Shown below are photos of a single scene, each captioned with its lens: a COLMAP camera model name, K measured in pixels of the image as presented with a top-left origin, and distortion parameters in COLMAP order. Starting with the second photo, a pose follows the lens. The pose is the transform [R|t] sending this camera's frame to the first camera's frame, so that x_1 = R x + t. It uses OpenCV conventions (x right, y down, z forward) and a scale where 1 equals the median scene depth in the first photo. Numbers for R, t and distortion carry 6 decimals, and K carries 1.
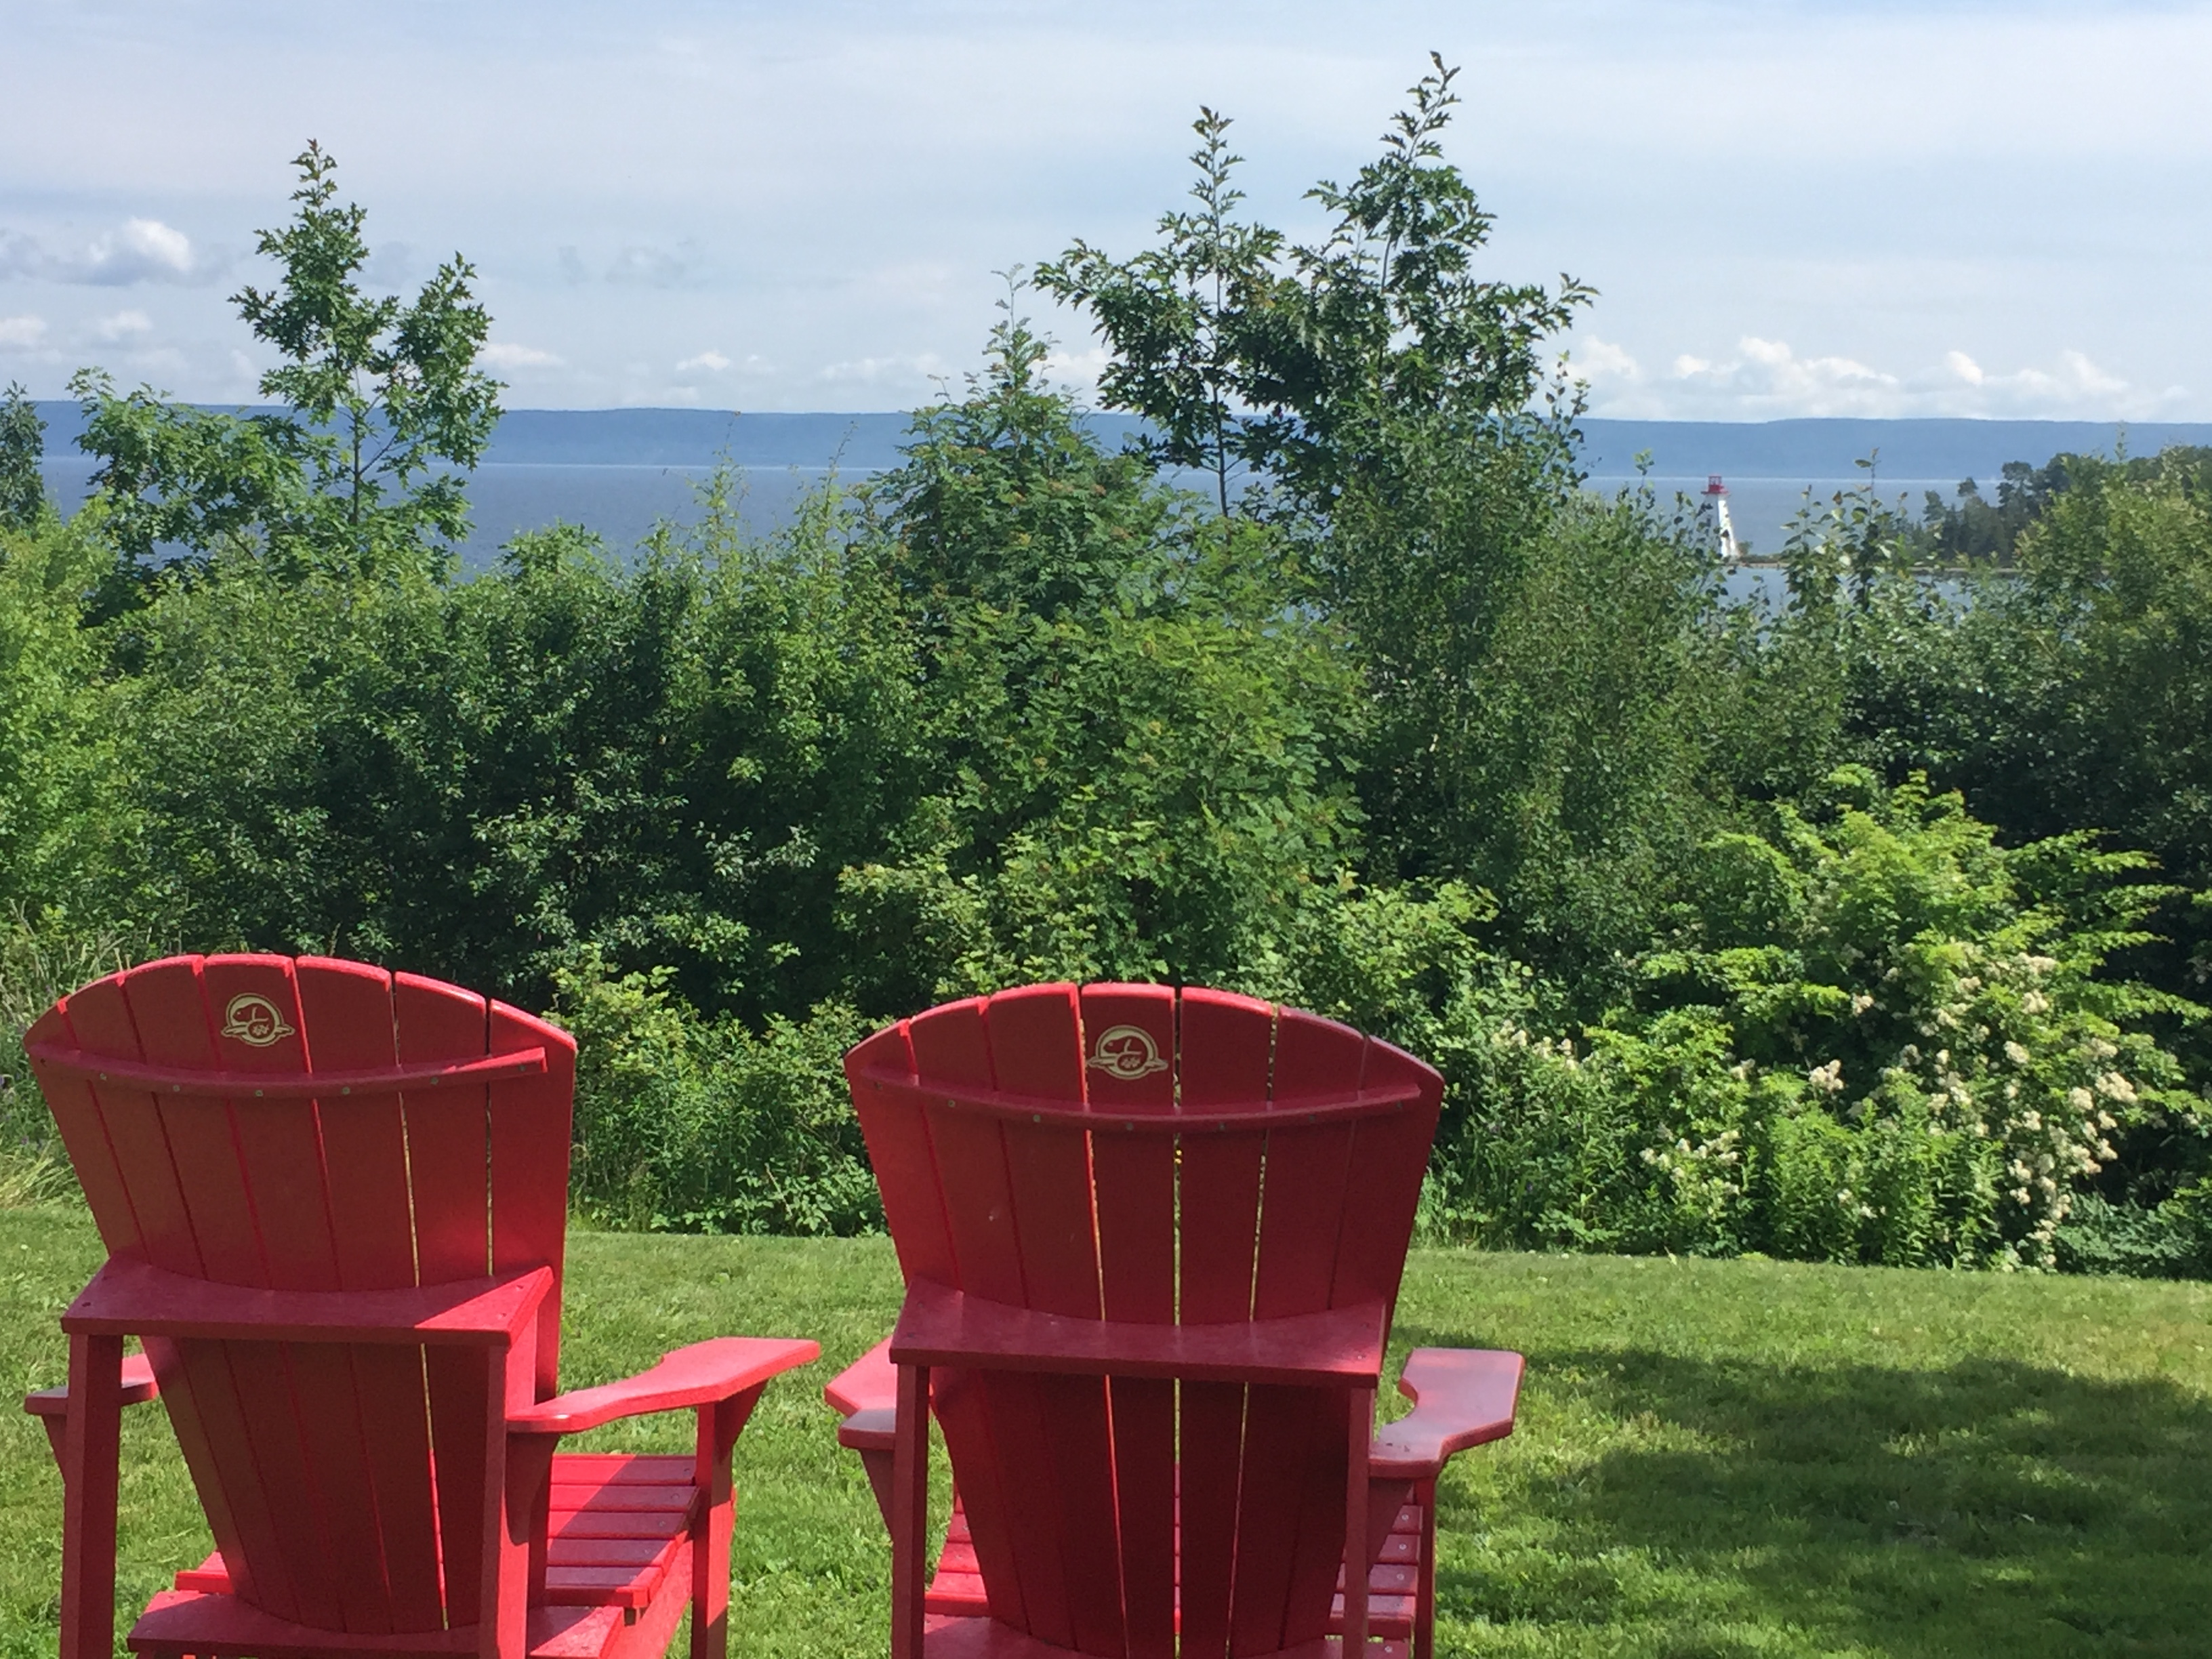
lens RADIAL K [[3365.3, 0, 1103.2], [0, 3365.3, 822.1], [0, 0, 1]] dist [0.028357, 0.000000]
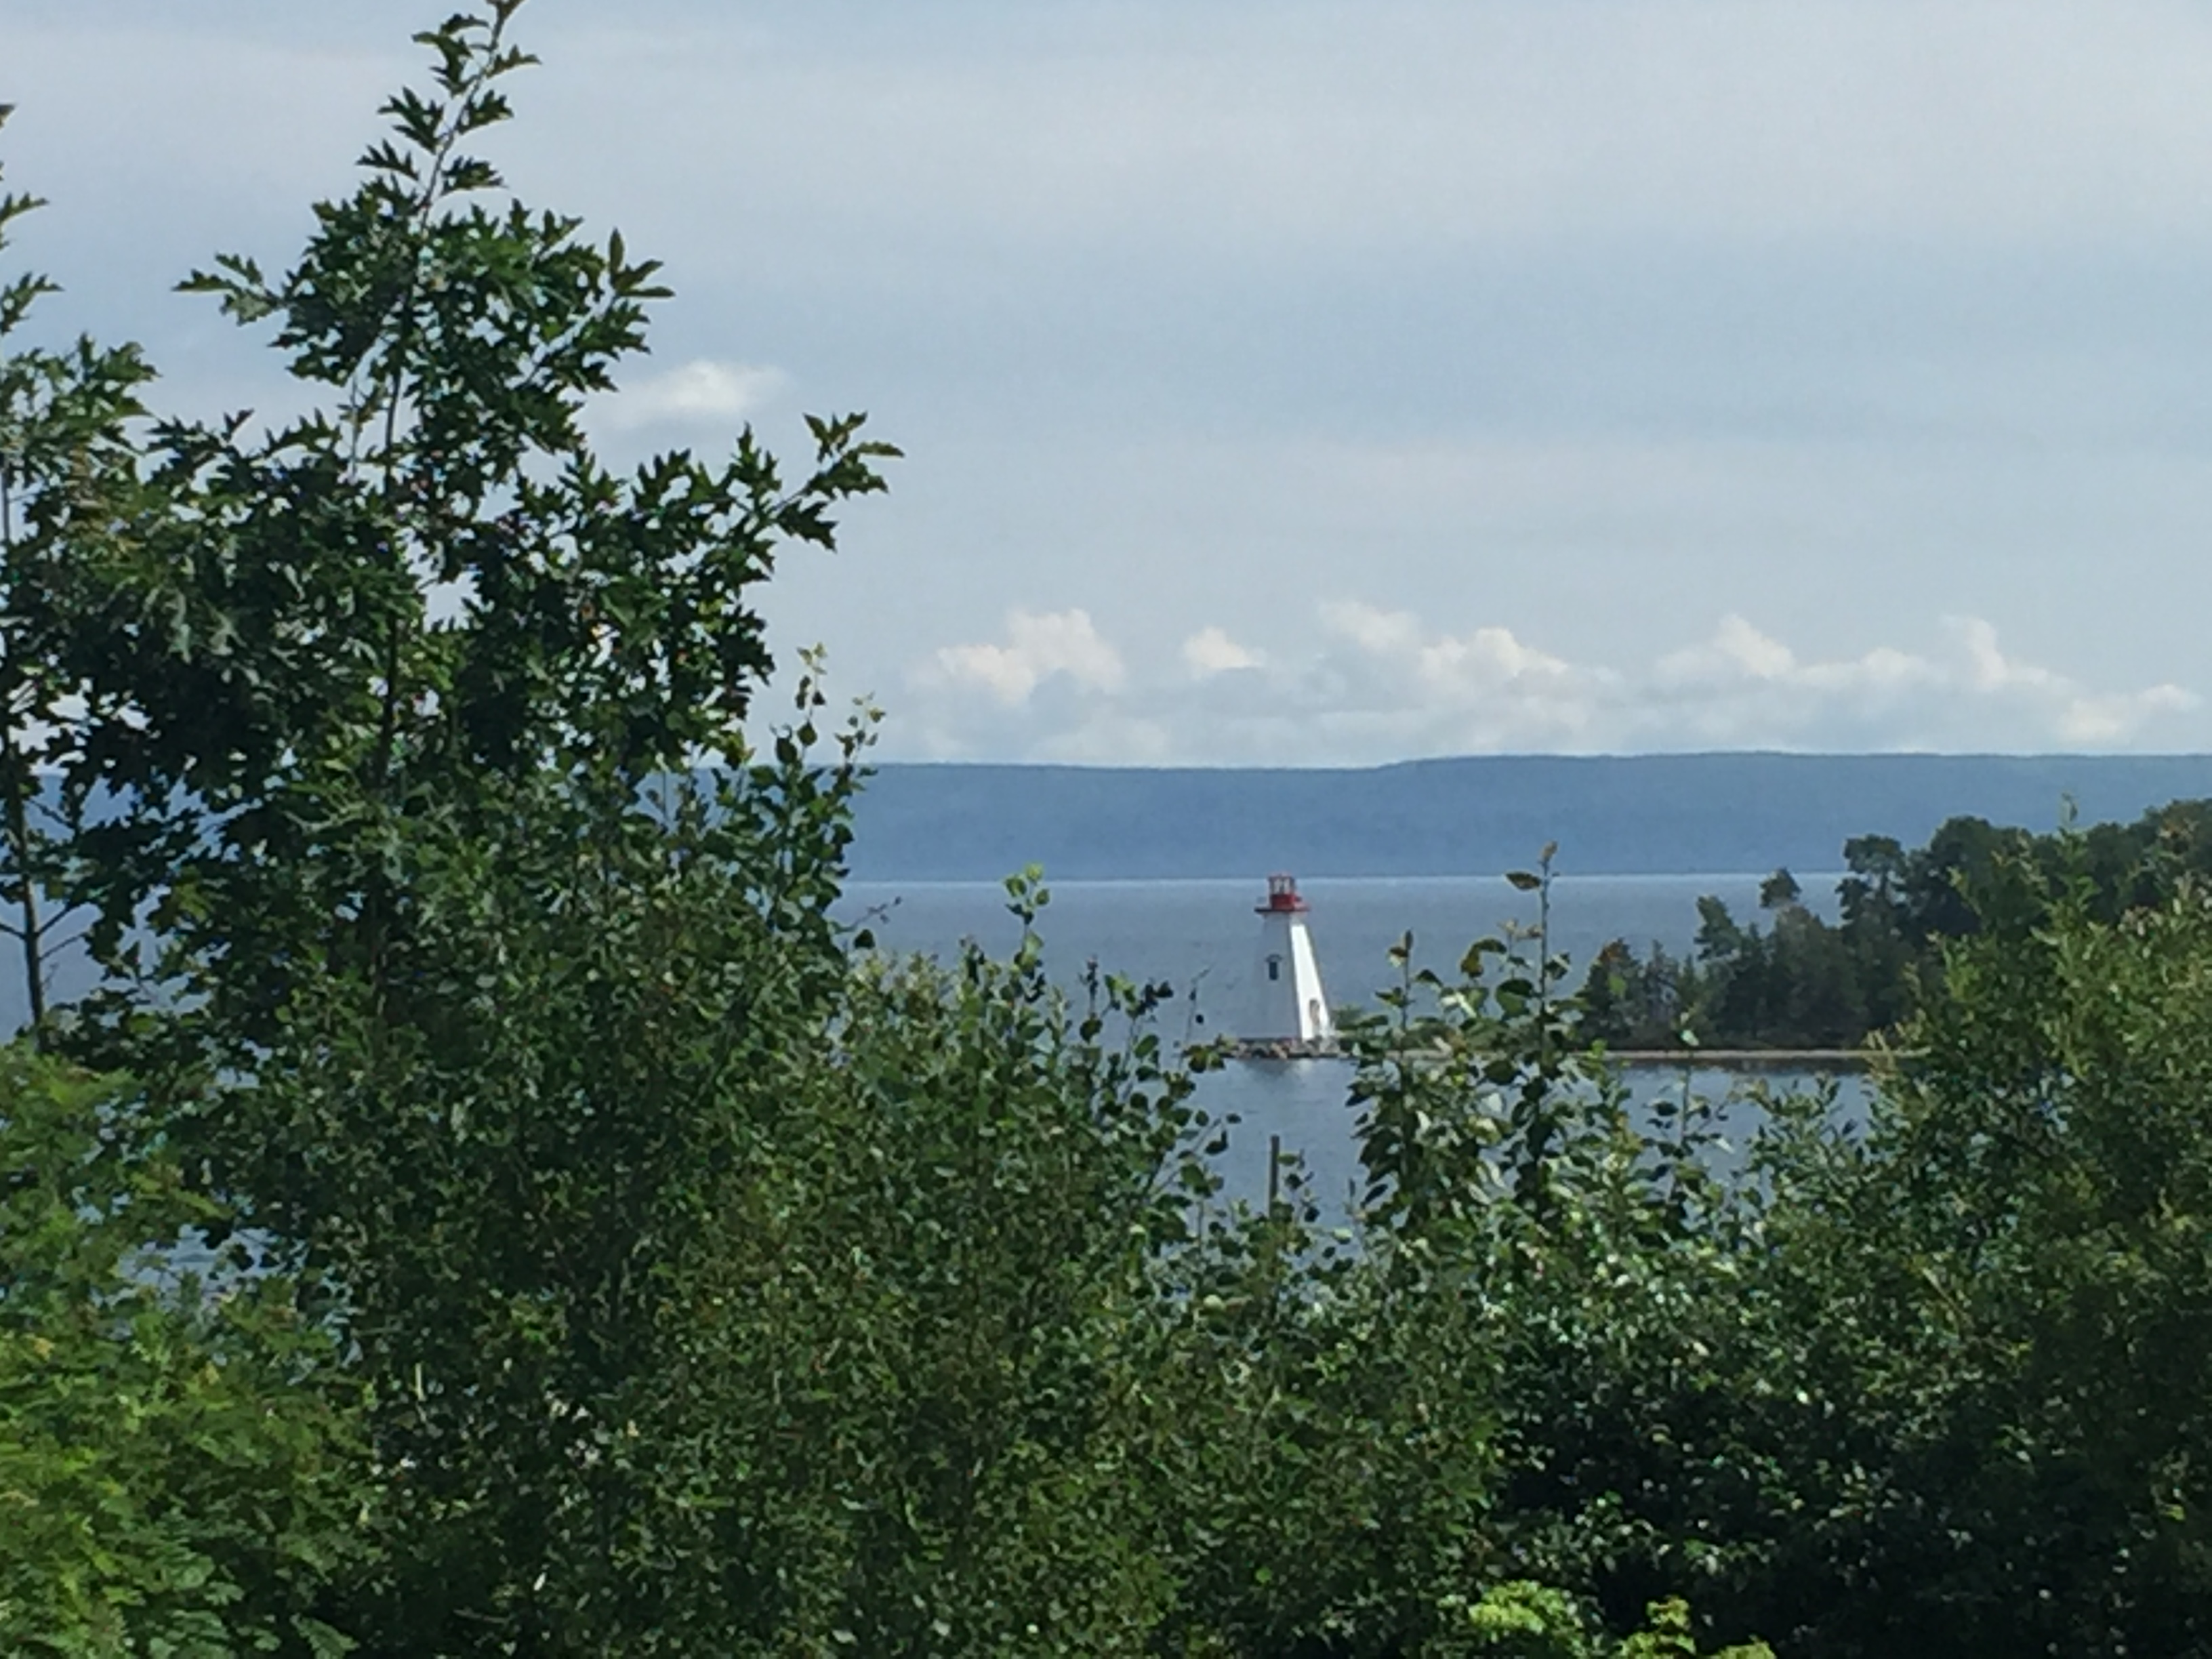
lens RADIAL K [[6963.1, 0, 1106.8], [0, 6963.1, 832.4], [0, 0, 1]] dist [-0.514859, 0.000000]
pose [[0.988005, -0.027053, 0.152031, 0.039657], [0.043791, 0.993202, -0.107850, -0.019414], [-0.148080, 0.113214, 0.982474, 0.136945]]
